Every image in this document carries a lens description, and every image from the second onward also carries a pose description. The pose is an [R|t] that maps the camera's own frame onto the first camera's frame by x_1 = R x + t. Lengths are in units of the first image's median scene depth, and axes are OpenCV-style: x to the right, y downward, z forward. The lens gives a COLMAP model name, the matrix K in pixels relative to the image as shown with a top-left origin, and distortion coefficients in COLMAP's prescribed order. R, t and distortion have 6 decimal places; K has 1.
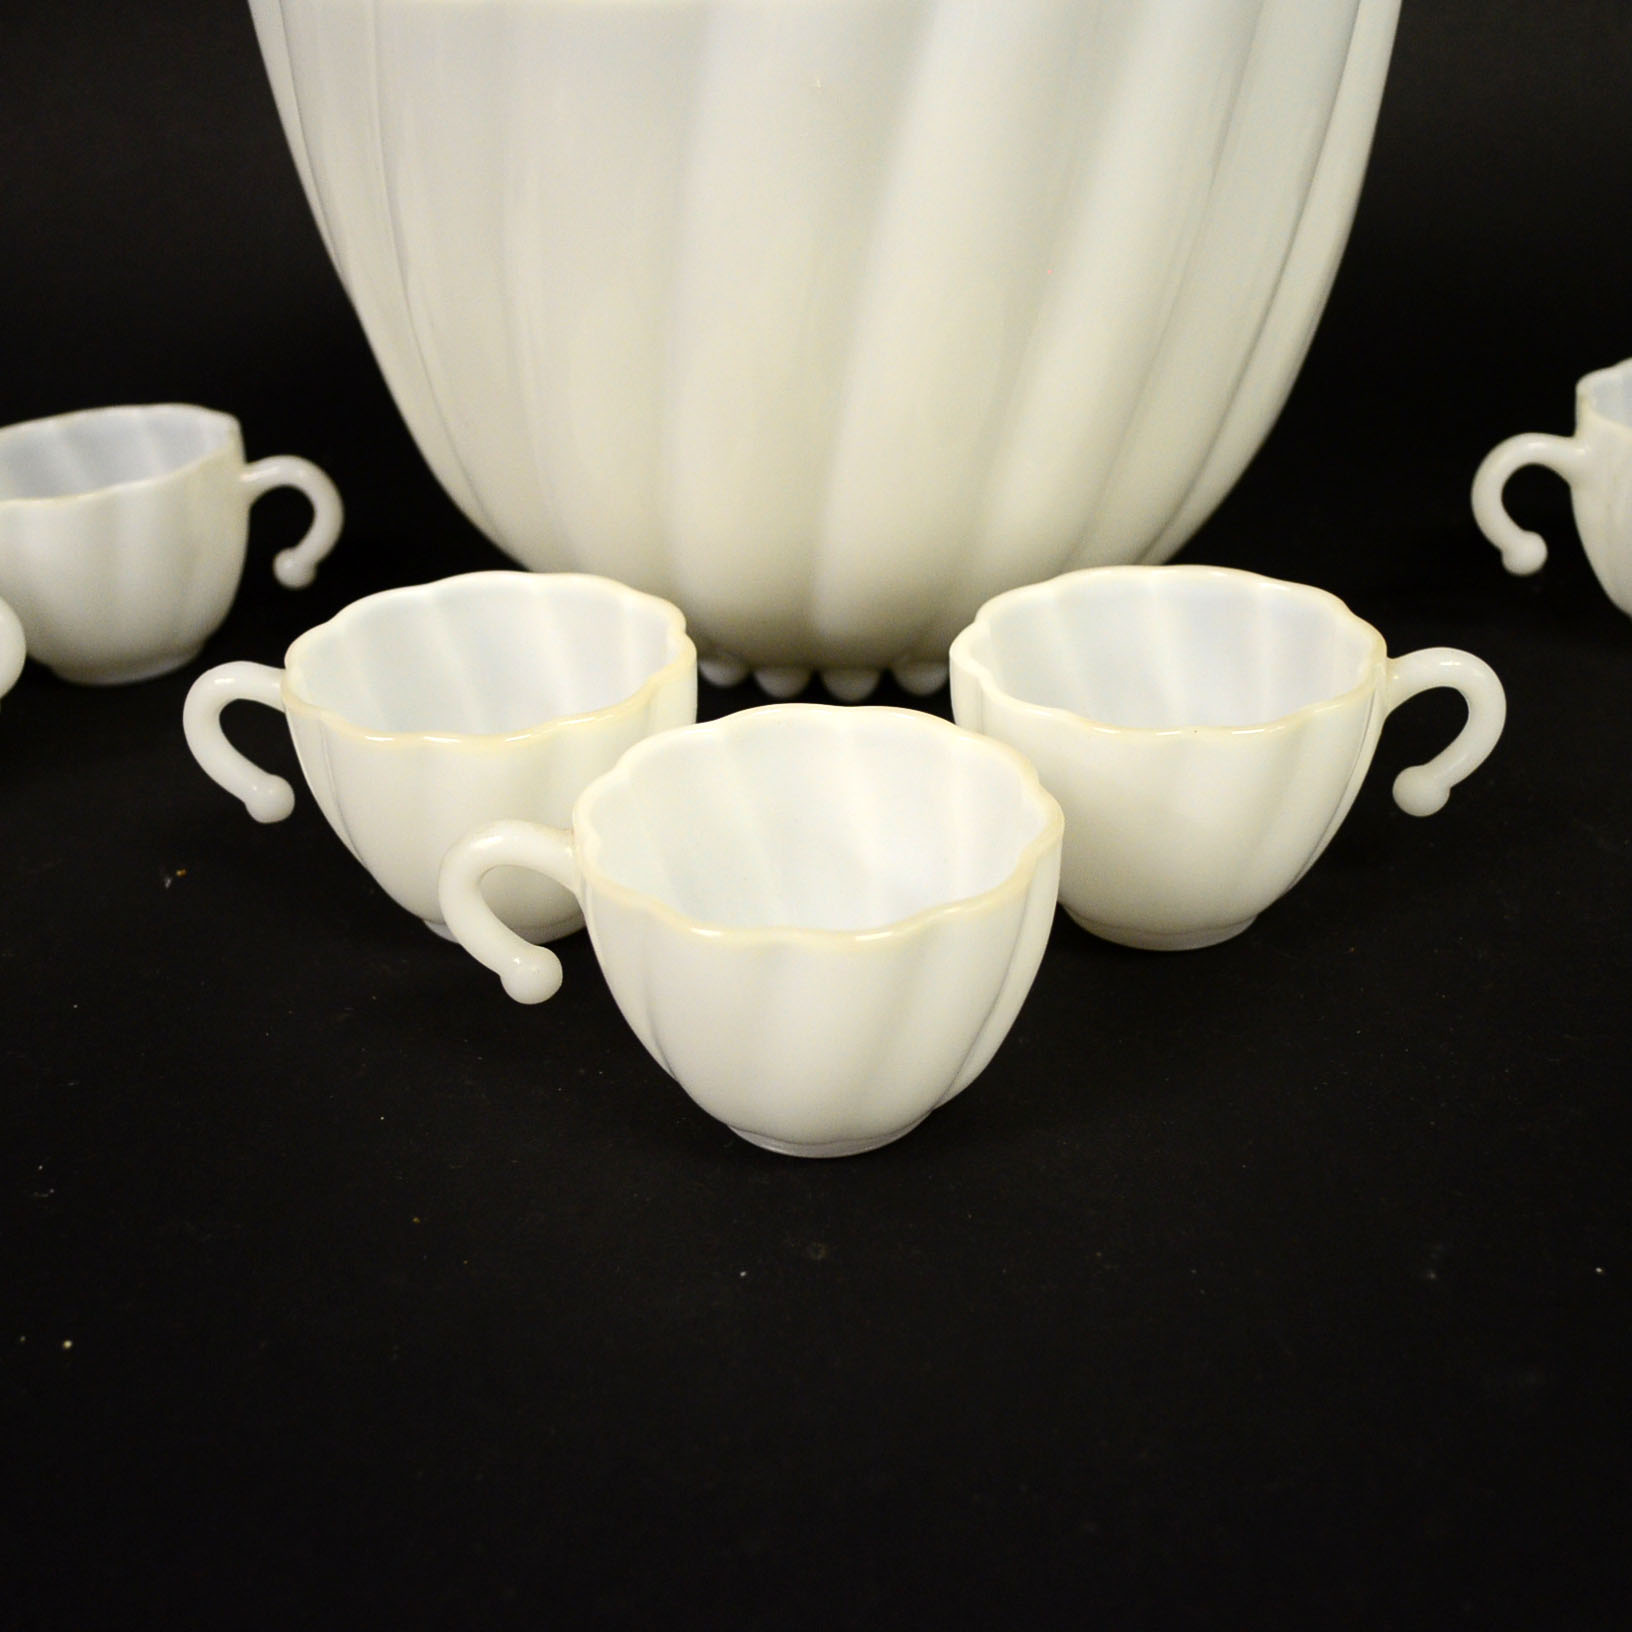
lens RADIAL K [[2145.8, 0, 816.0], [0, 2145.8, 816.0], [0, 0, 1]] dist [-0.075367, 0.033079]
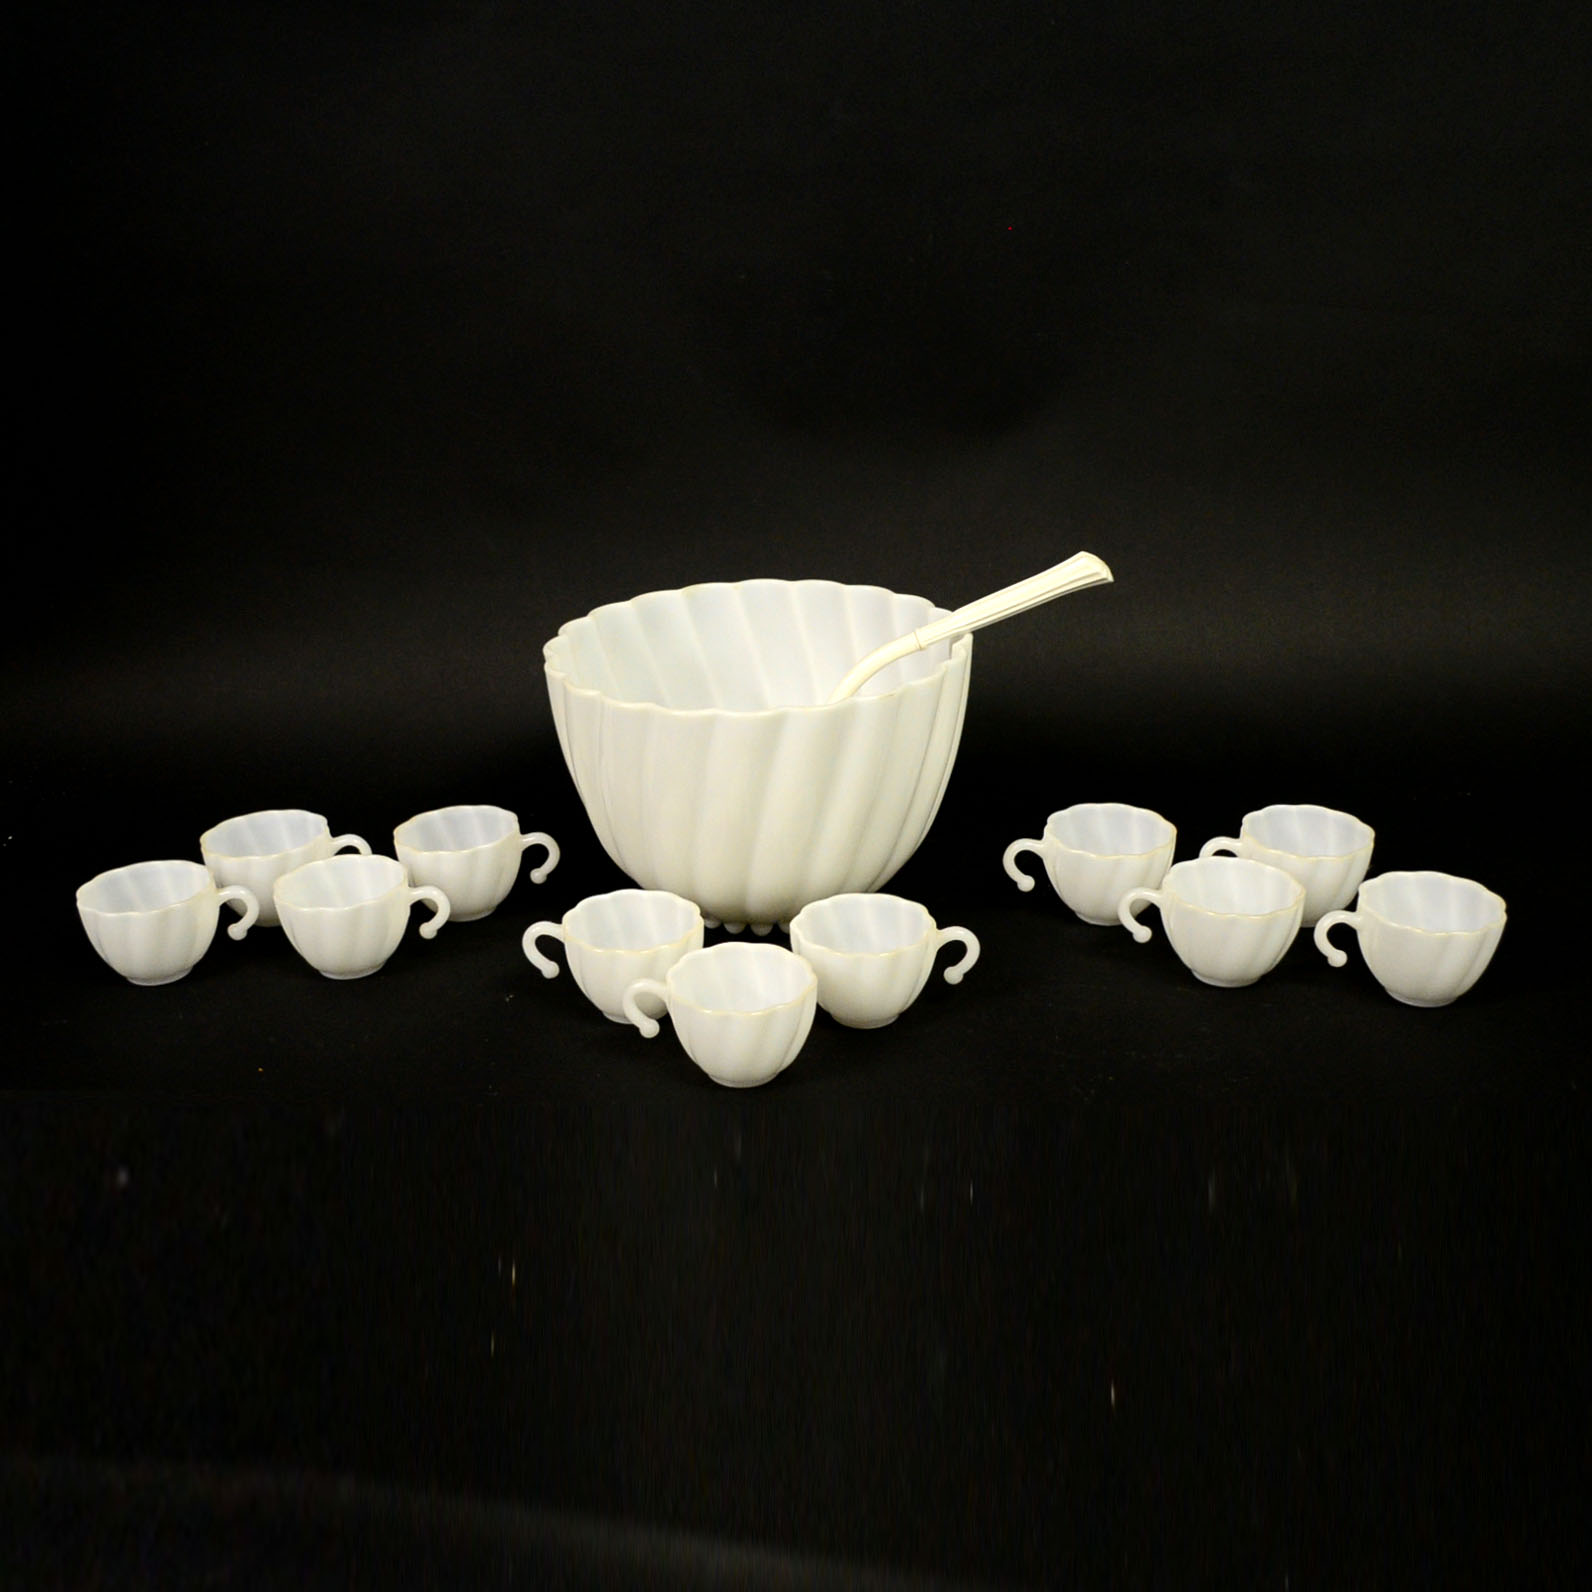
lens RADIAL K [[1850.2, 0, 796.0], [0, 1850.2, 796.0], [0, 0, 1]] dist [-0.005107, -0.005522]
pose [[0.999752, 0.021108, 0.007099, 0.046427], [-0.020236, 0.994141, -0.106179, 0.016633], [-0.009299, 0.106009, 0.994322, -1.467032]]
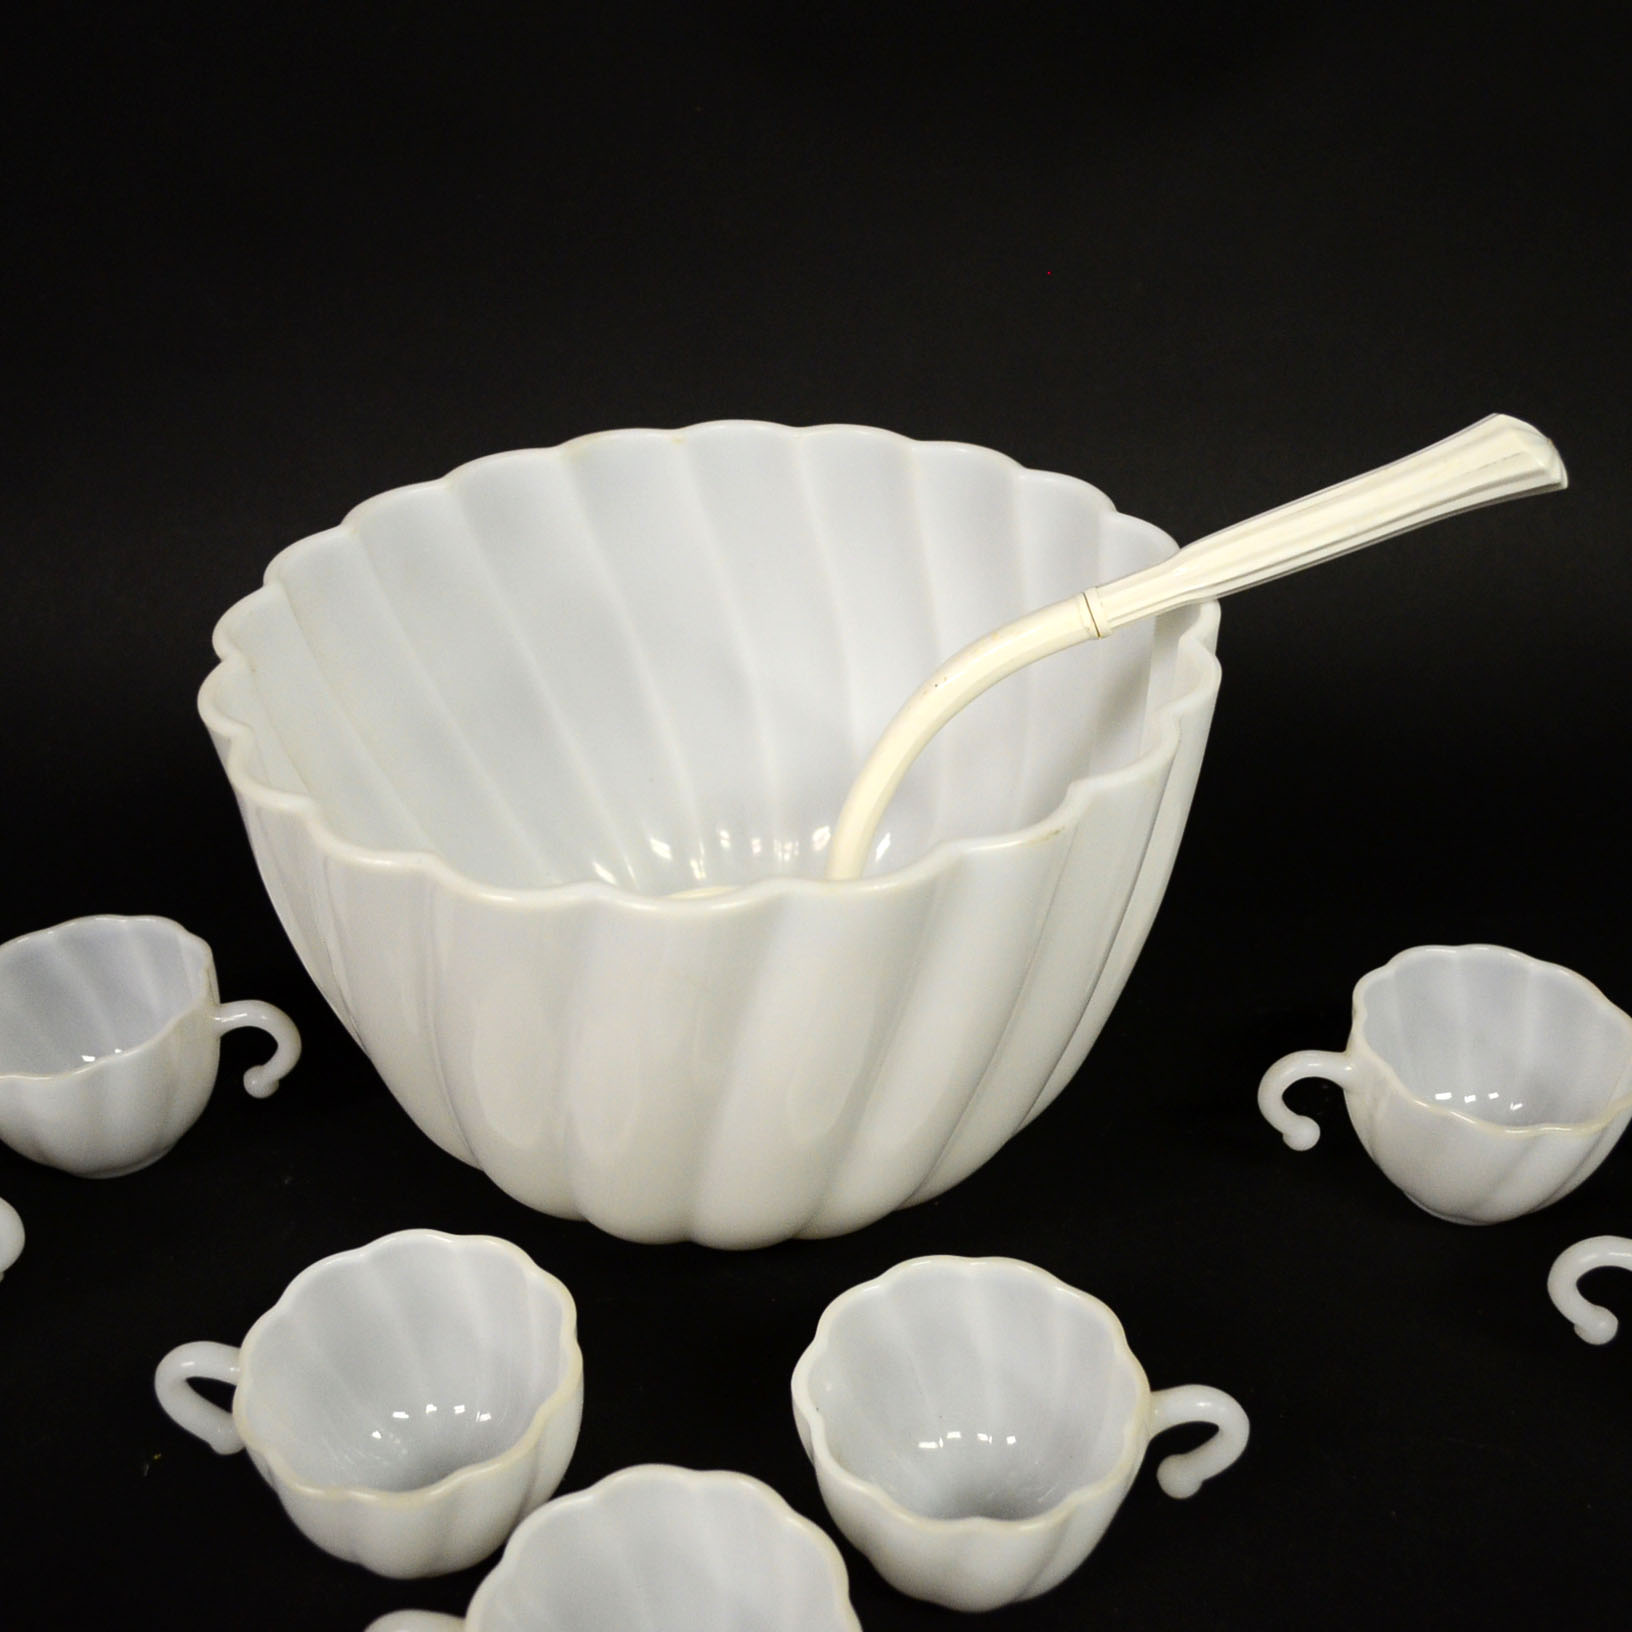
lens RADIAL K [[1896.7, 0, 816.0], [0, 1896.7, 816.0], [0, 0, 1]] dist [-0.005107, -0.005522]
pose [[0.999486, 0.023646, 0.021640, 0.043422], [-0.025467, 0.995779, 0.088174, -0.461935], [-0.019463, -0.088680, 0.995870, -0.038797]]
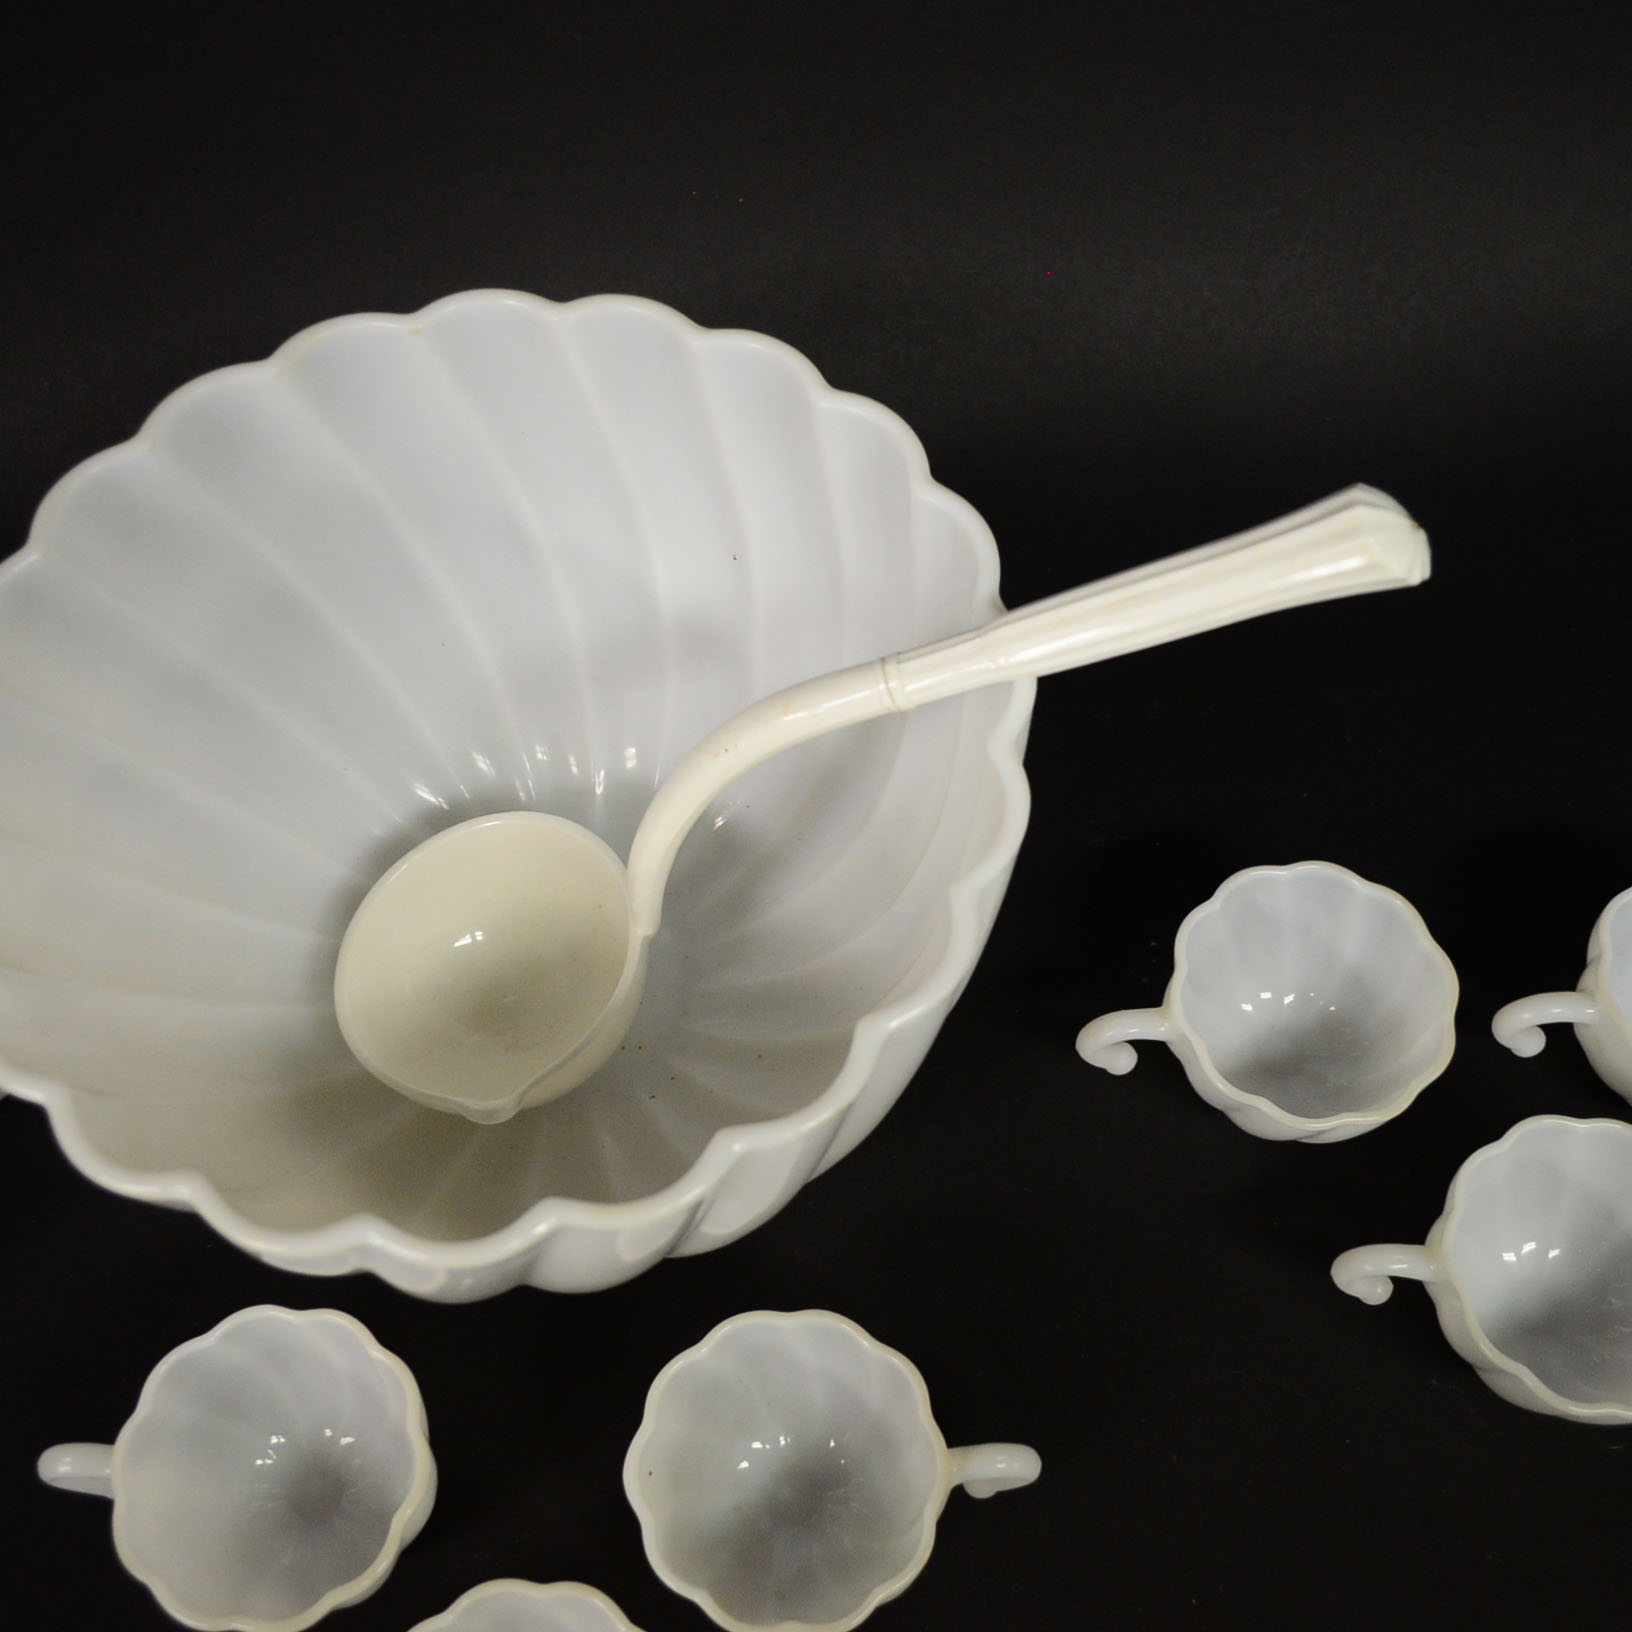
lens RADIAL K [[1896.7, 0, 816.0], [0, 1896.7, 816.0], [0, 0, 1]] dist [-0.005107, -0.005522]
pose [[0.997137, -0.053222, 0.053716, 0.132482], [0.014369, 0.830784, 0.556410, -1.002344], [-0.074239, -0.554045, 0.829170, 0.230626]]
